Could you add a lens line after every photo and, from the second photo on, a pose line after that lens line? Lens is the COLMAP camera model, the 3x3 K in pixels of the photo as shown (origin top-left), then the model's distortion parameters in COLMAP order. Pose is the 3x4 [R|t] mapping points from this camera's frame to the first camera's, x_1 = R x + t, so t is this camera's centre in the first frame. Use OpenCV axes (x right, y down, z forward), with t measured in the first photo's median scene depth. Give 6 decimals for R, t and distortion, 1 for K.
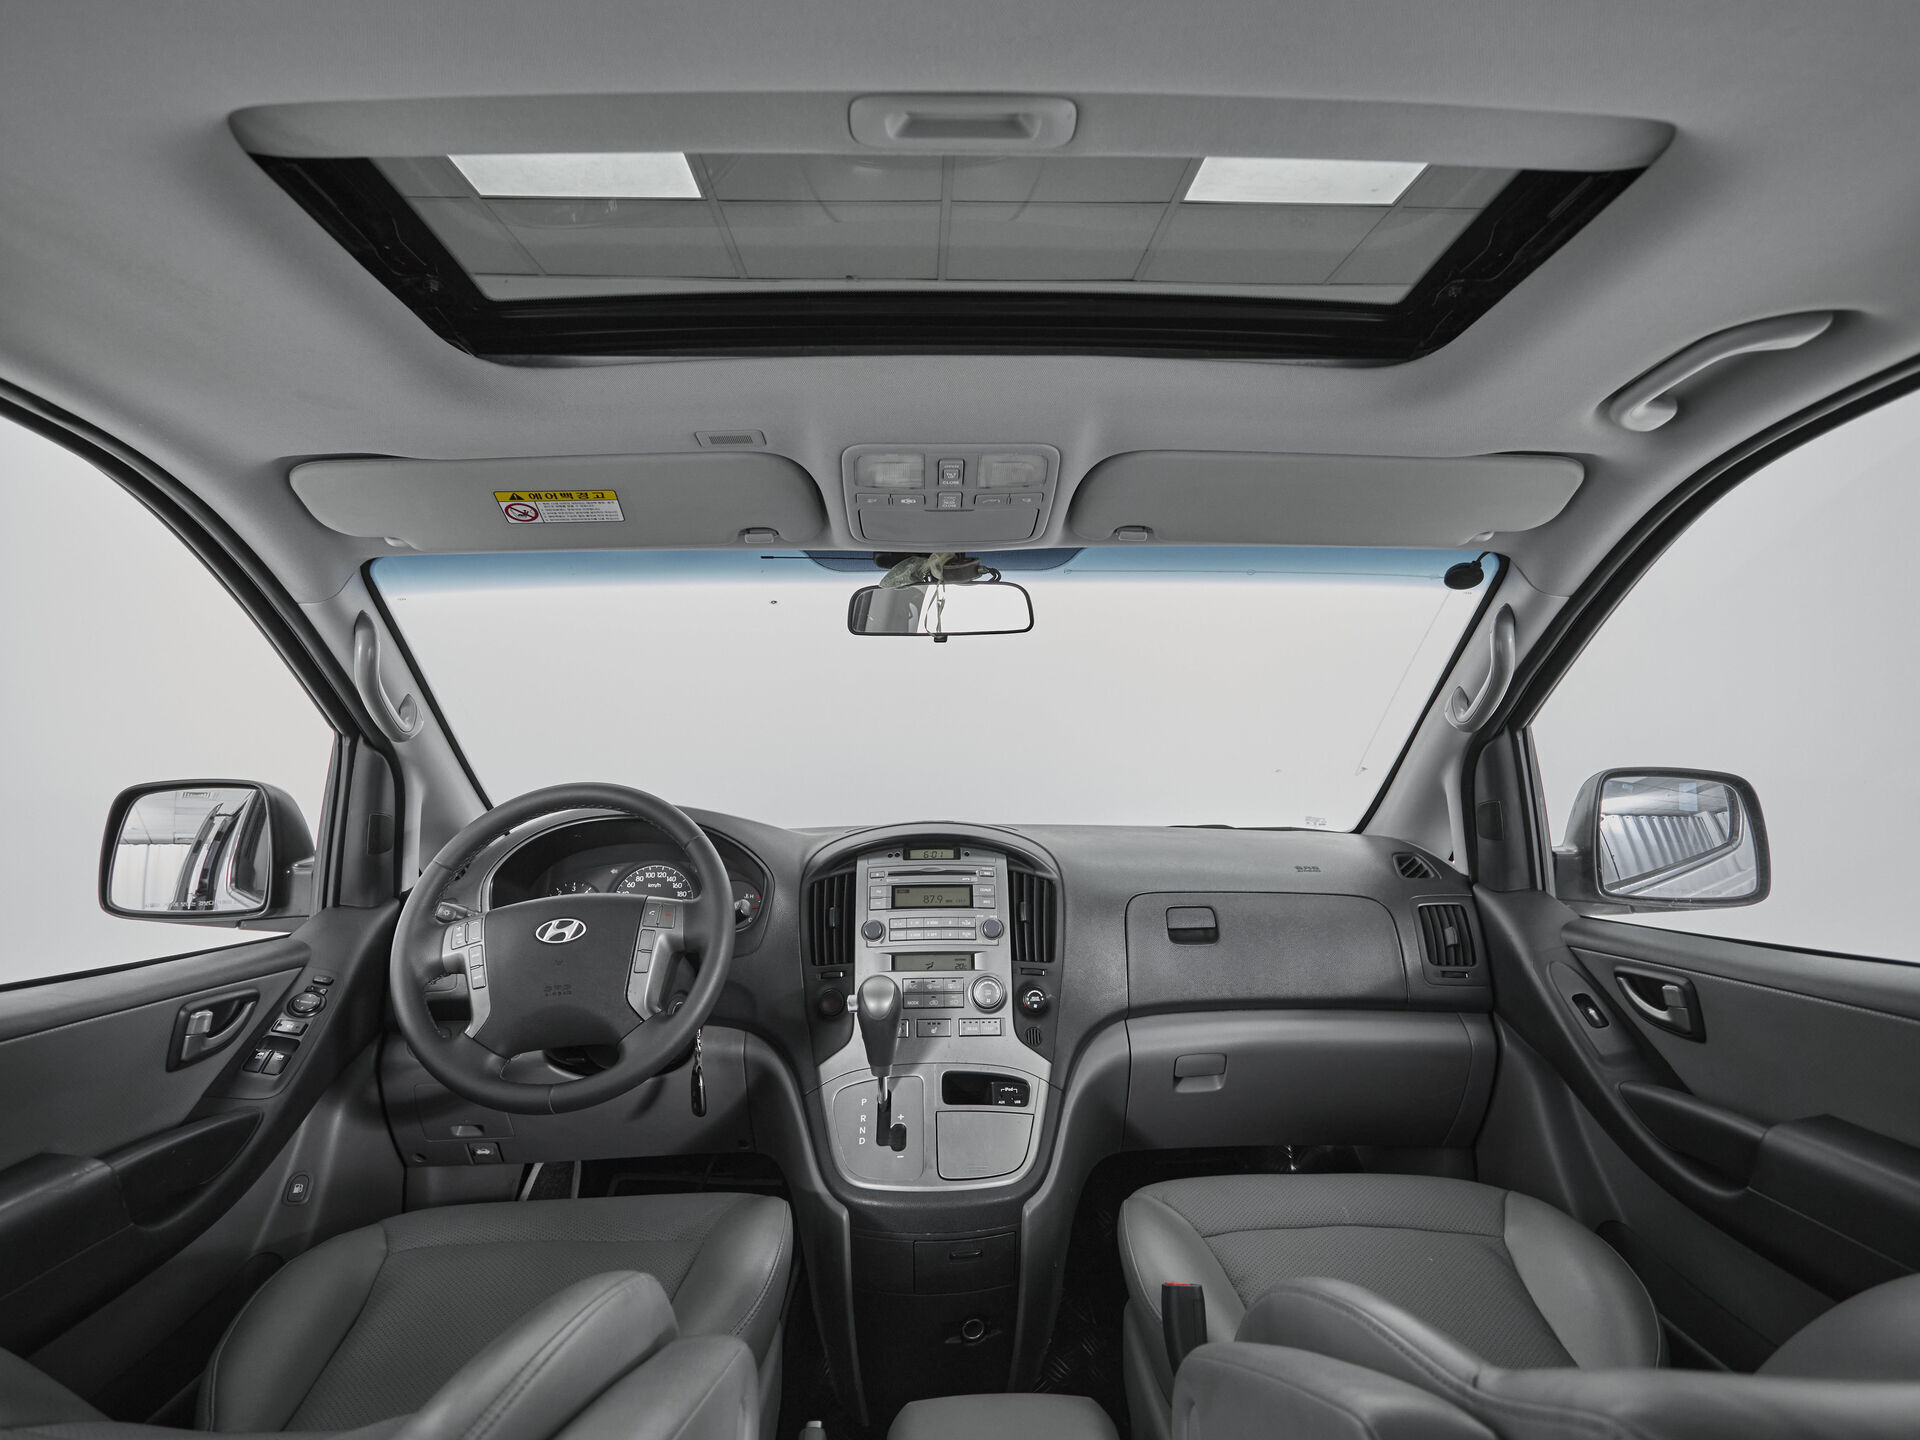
lens RADIAL K [[1018.7, 0, 960.0], [0, 1018.7, 720.0], [0, 0, 1]] dist [-0.000901, 0.000193]
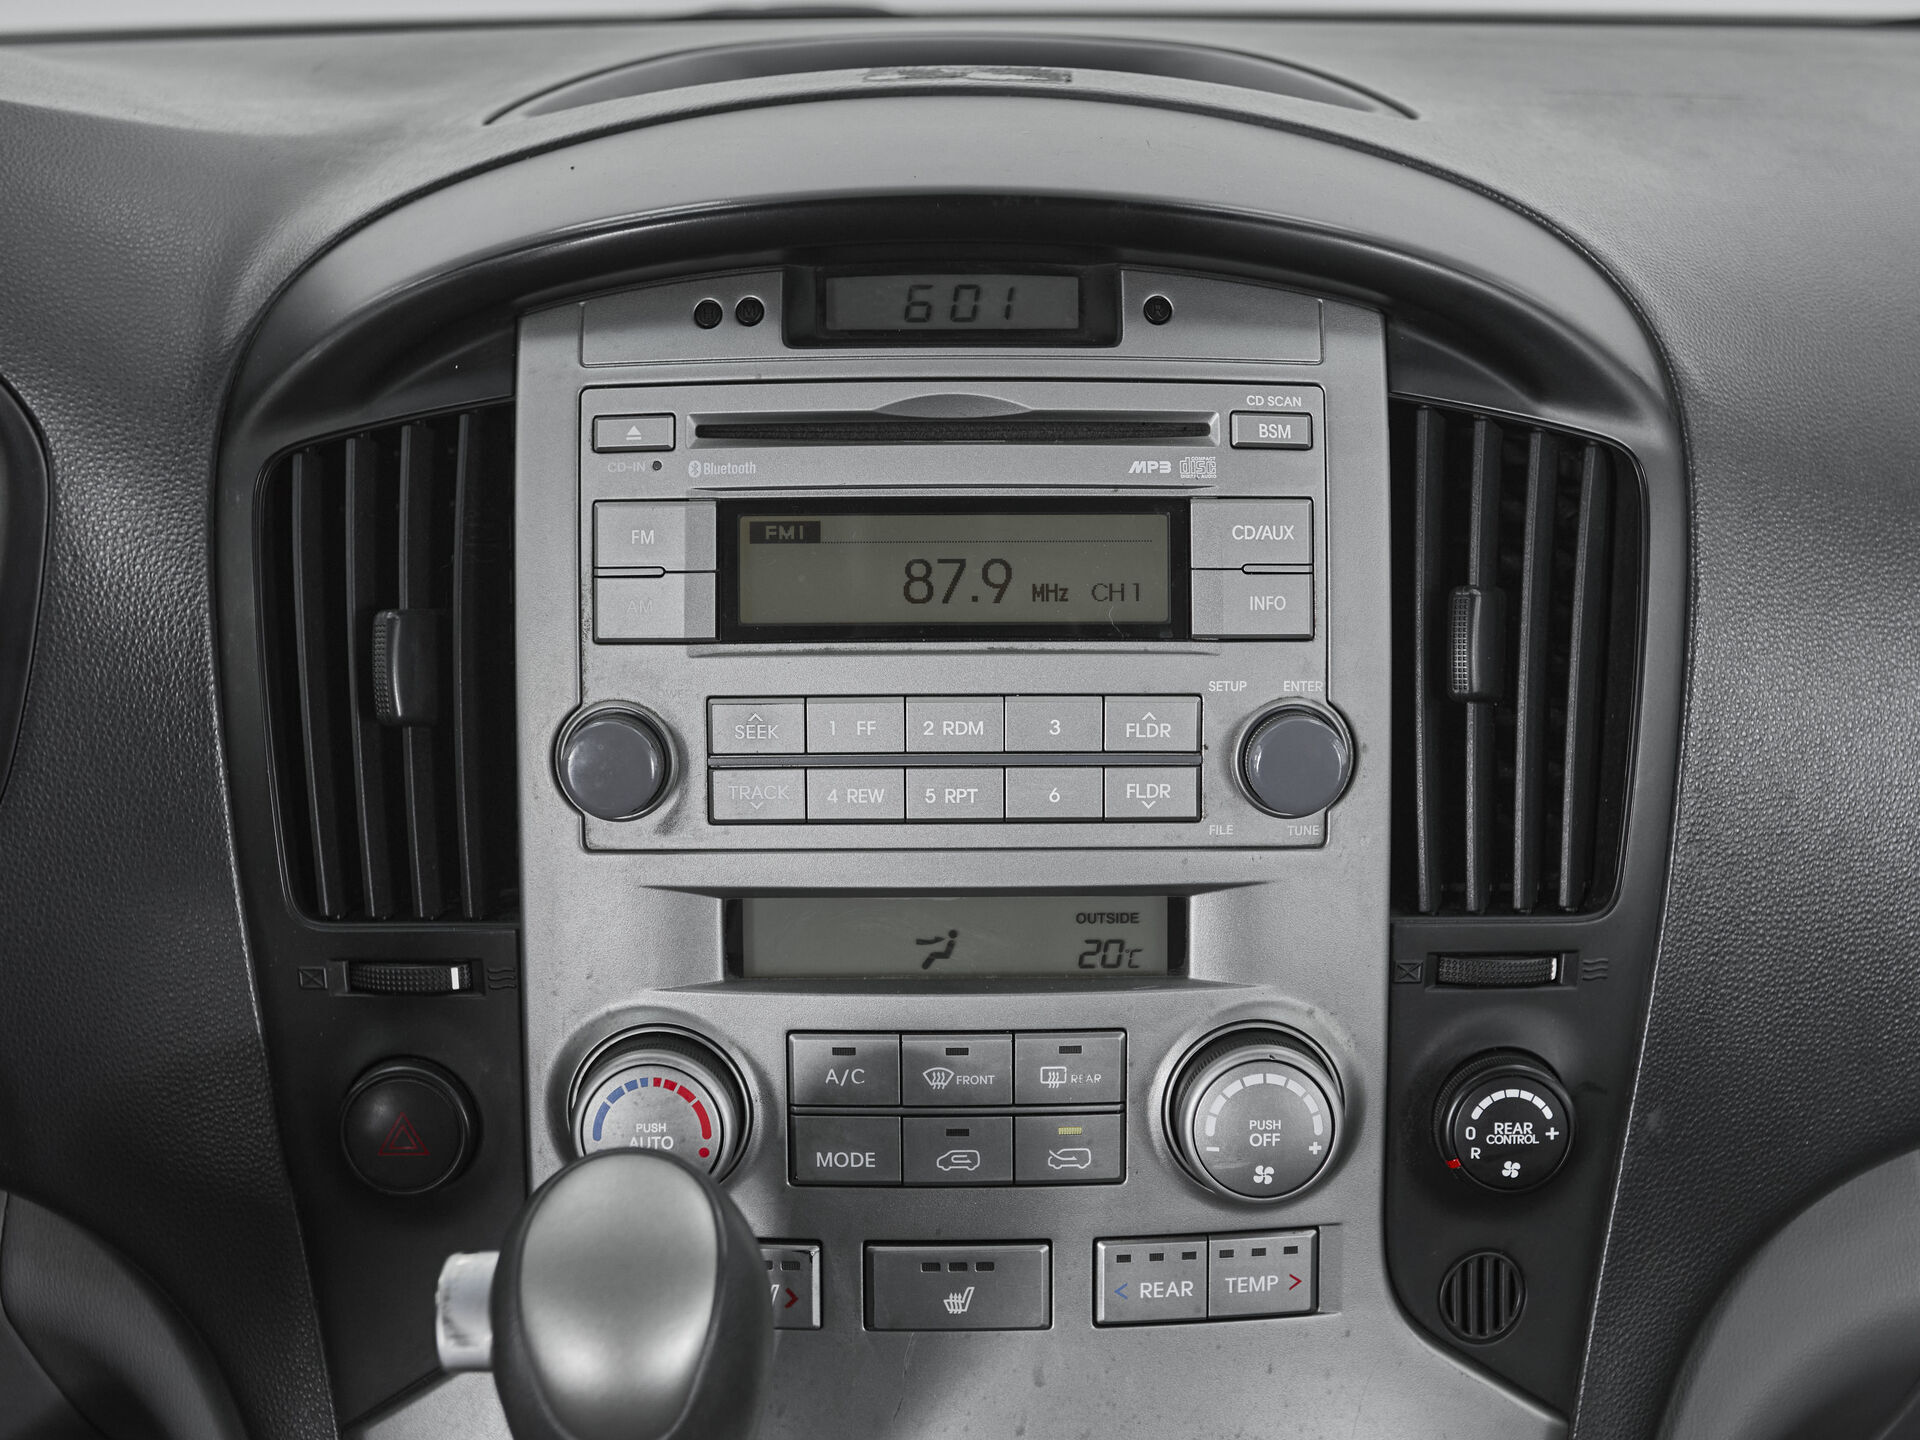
lens RADIAL K [[2290.1, 0, 960.0], [0, 2290.1, 720.0], [0, 0, 1]] dist [0.010128, 0.004978]
pose [[0.999654, 0.016116, -0.020813, -0.018100], [-0.005390, 0.899236, 0.437431, 0.027410], [0.025765, -0.437167, 0.899011, 0.661487]]
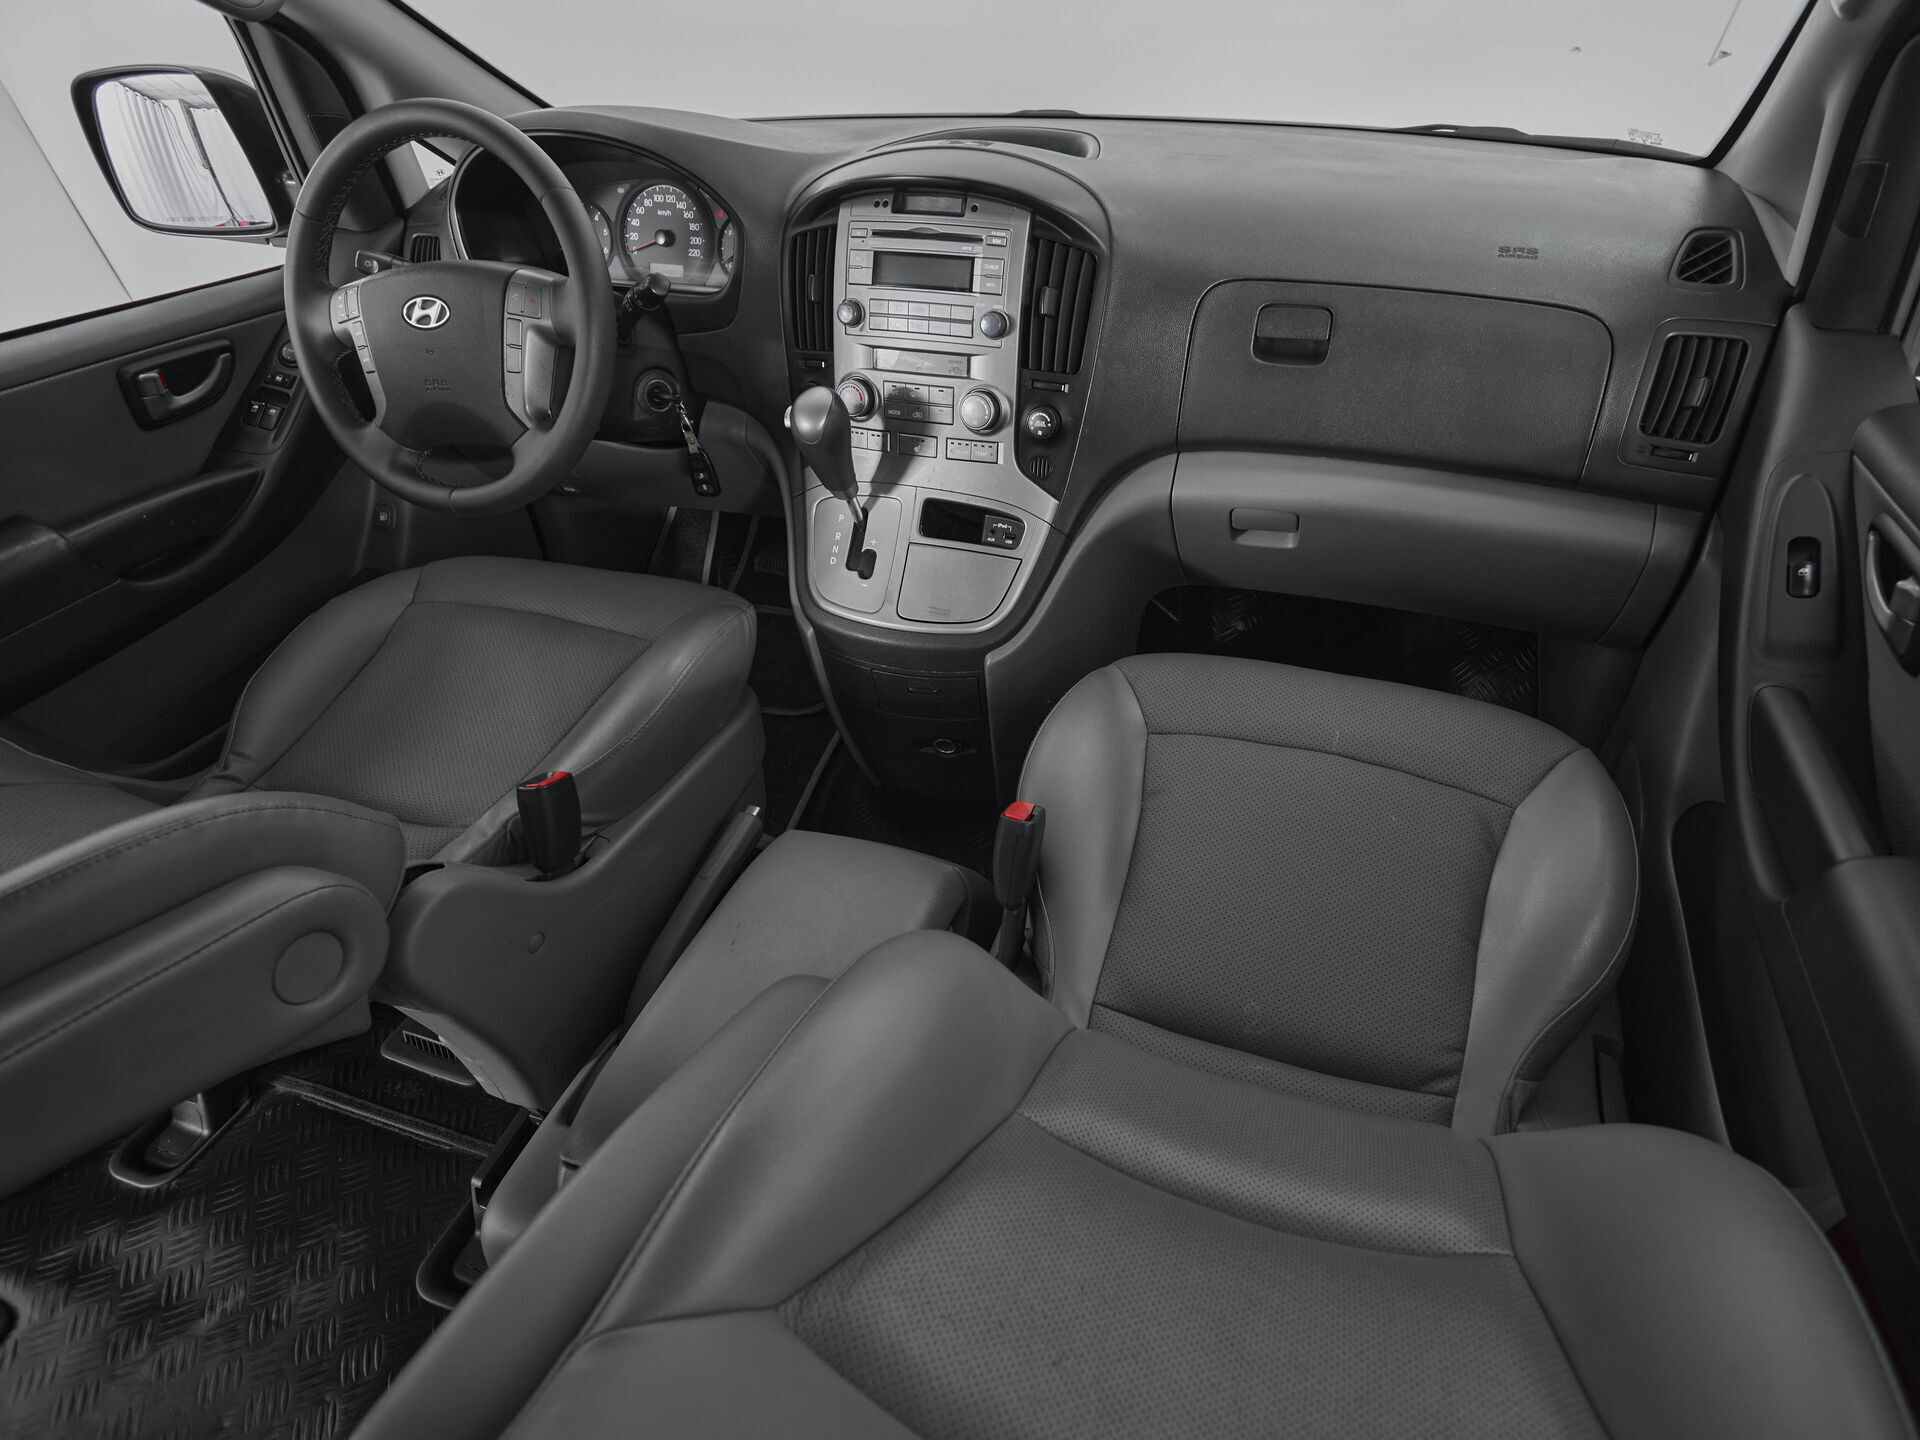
lens RADIAL K [[1022.1, 0, 1054.7], [0, 1022.1, 718.7], [0, 0, 1]] dist [-0.000407, -0.002553]
pose [[0.942251, 0.199168, -0.269250, 0.341064], [0.027776, 0.754708, 0.655472, -0.069086], [0.333754, -0.625098, 0.705592, 0.310514]]
